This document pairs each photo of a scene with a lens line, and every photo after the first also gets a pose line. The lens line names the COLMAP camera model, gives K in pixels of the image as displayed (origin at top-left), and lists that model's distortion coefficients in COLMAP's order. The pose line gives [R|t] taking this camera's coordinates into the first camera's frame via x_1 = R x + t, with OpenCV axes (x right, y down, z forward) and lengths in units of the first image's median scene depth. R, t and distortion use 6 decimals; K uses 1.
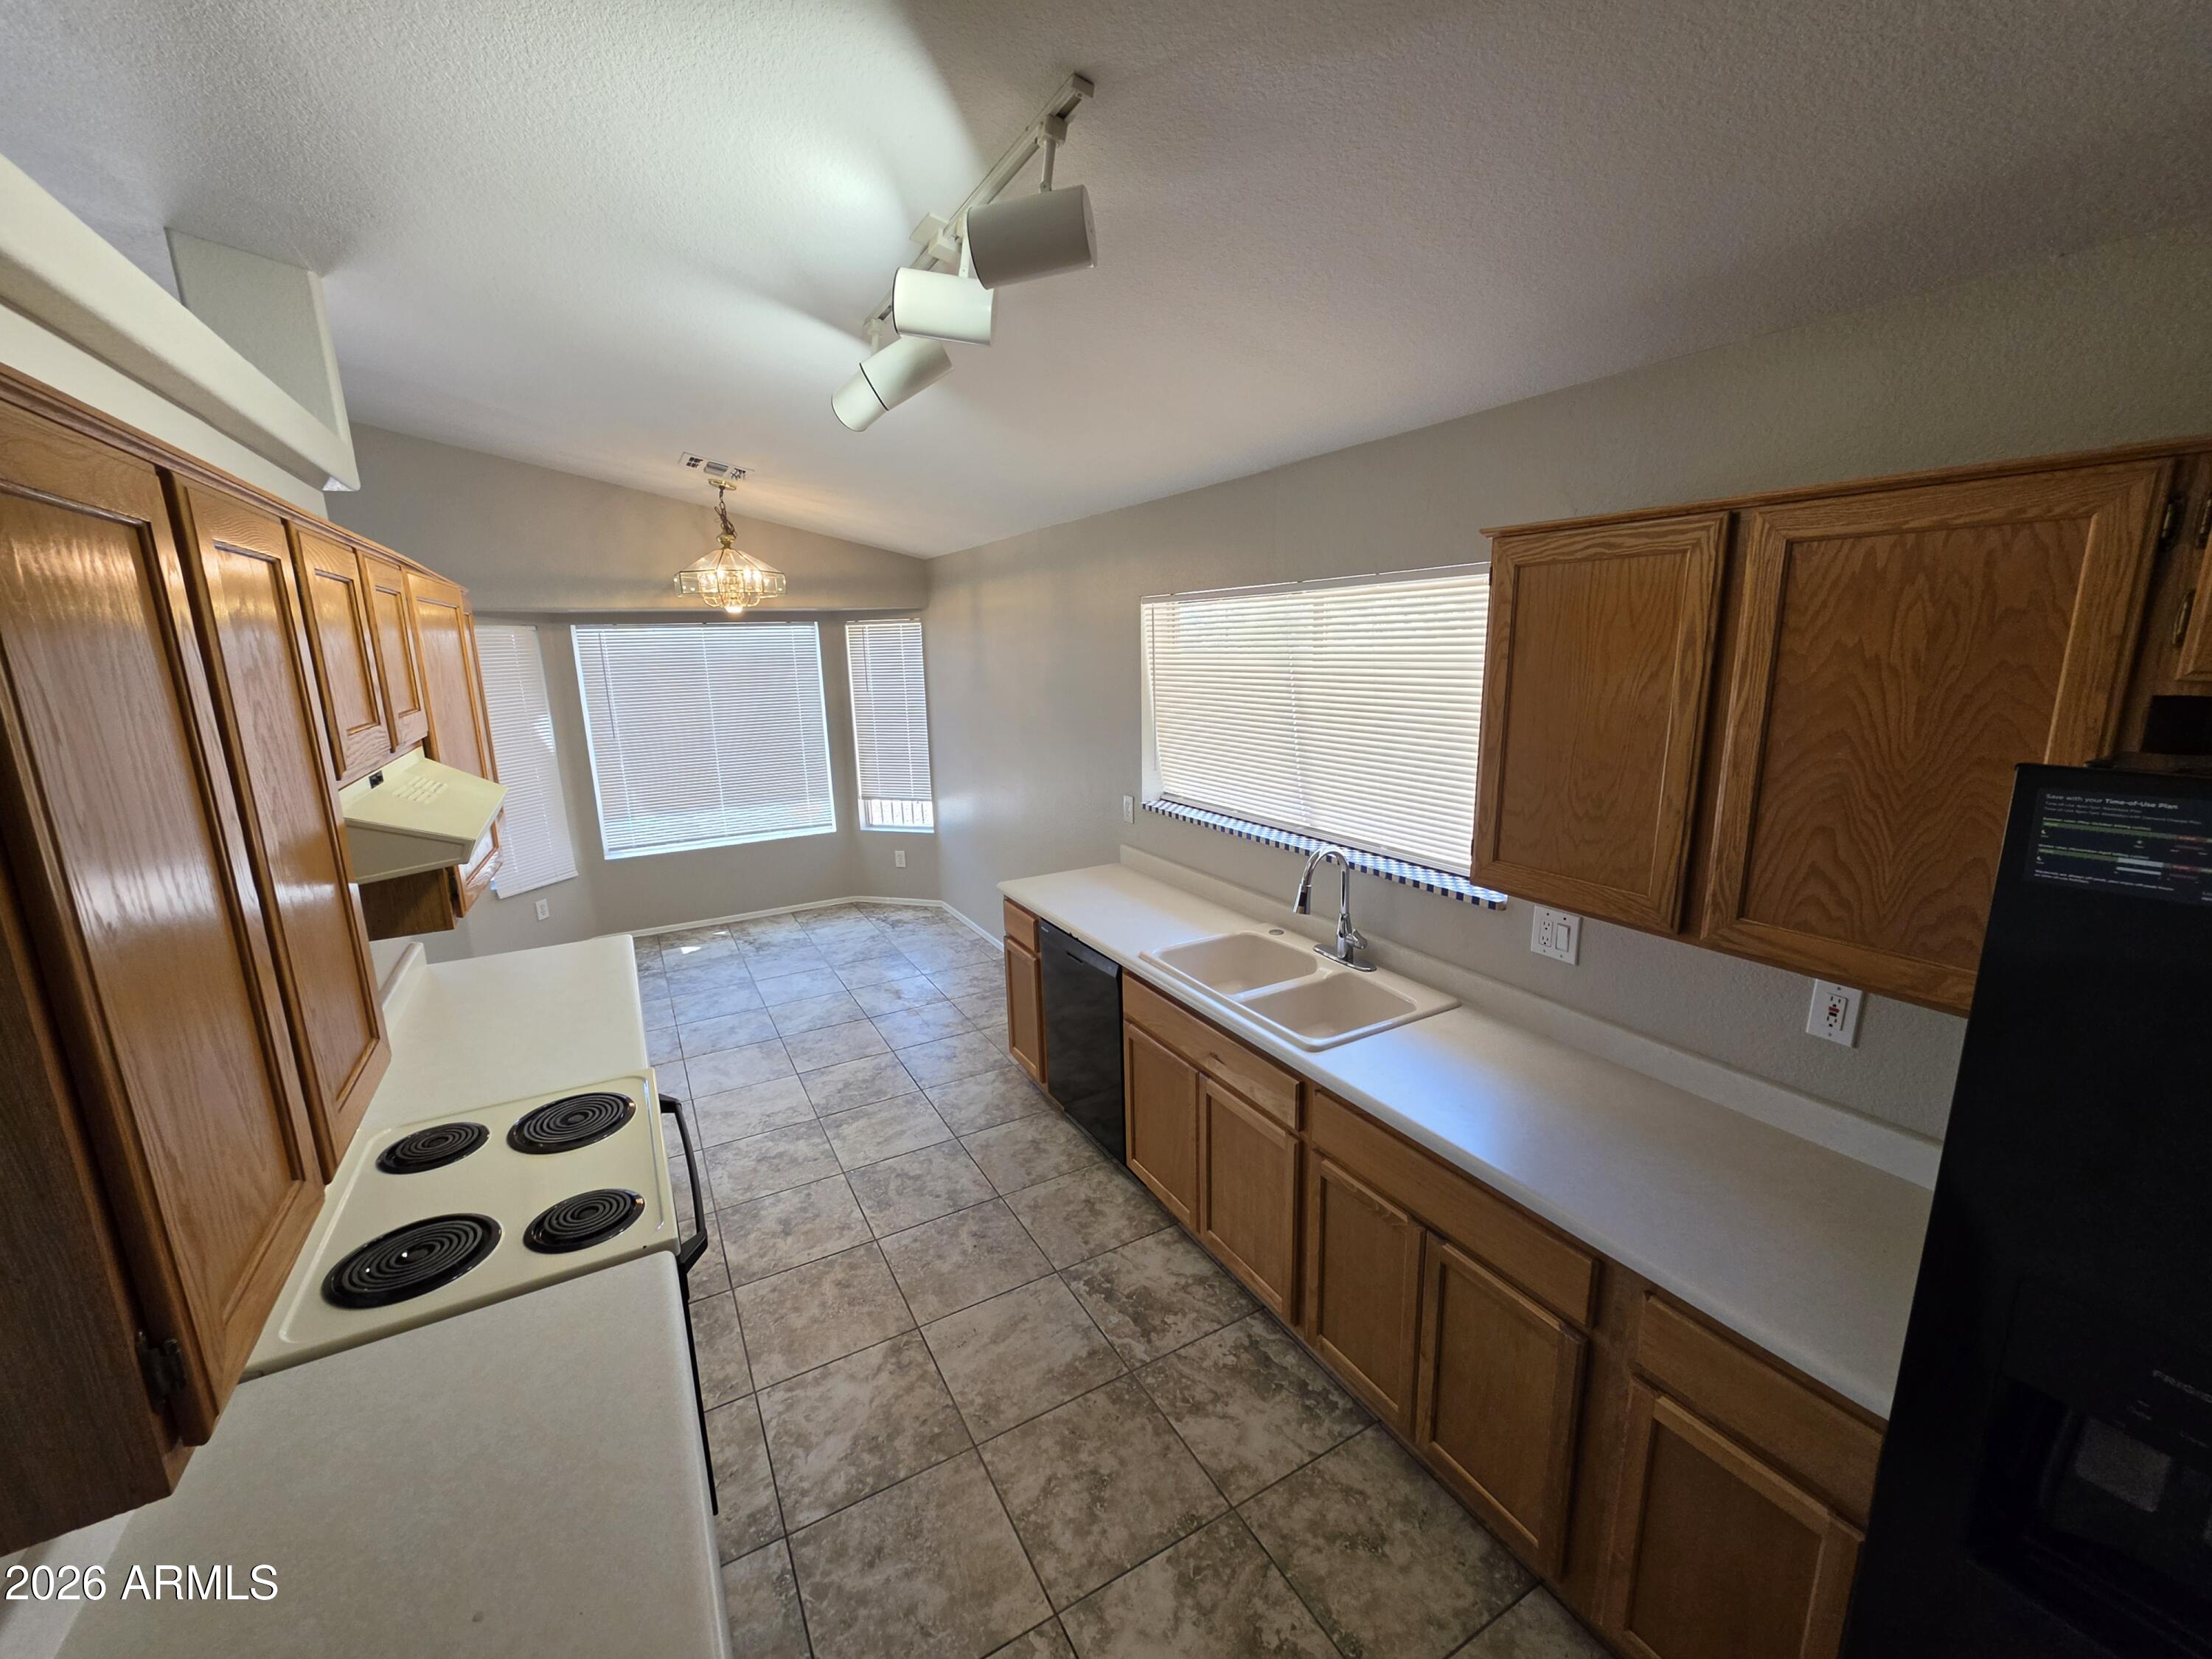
lens RADIAL K [[887.6, 0, 1095.3], [0, 887.6, 829.4], [0, 0, 1]] dist [-0.000281, 0.000005]
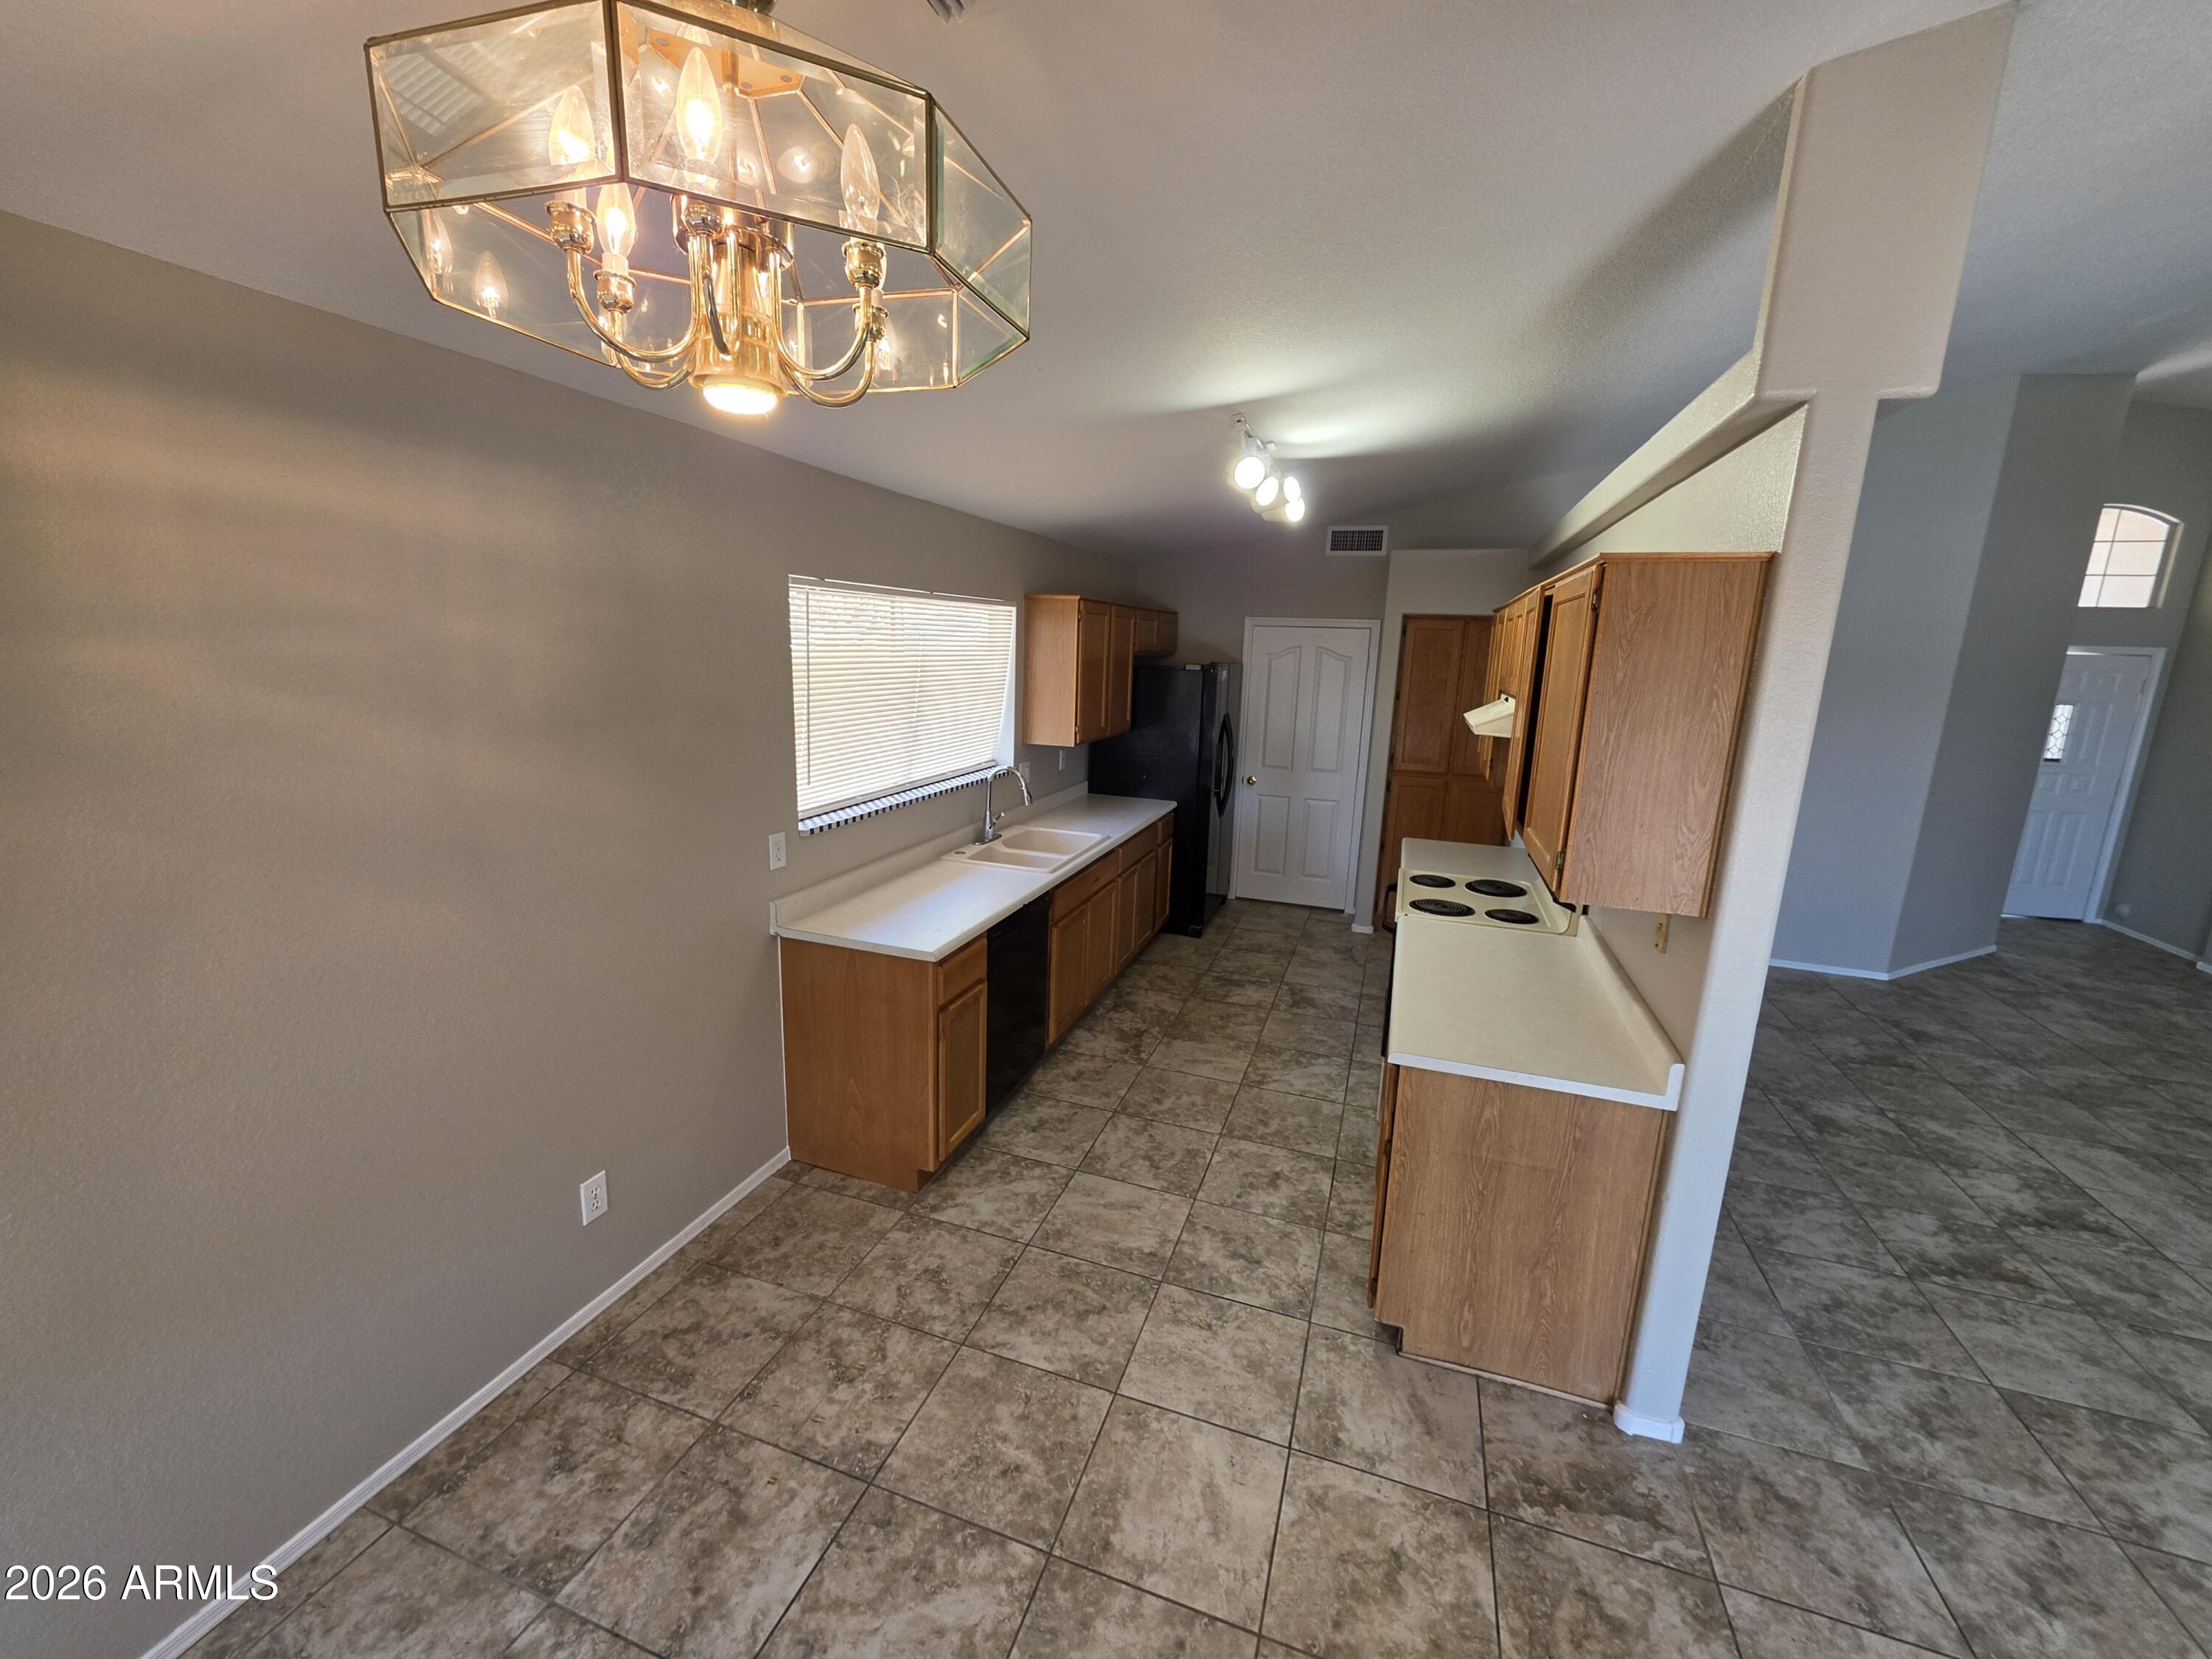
lens RADIAL K [[887.6, 0, 1101.3], [0, 887.6, 826.6], [0, 0, 1]] dist [-0.000281, 0.000005]
pose [[-0.668220, -0.142745, 0.730141, -0.920925], [0.147150, 0.936672, 0.317794, -0.319622], [-0.729266, 0.319796, -0.604898, 1.648204]]
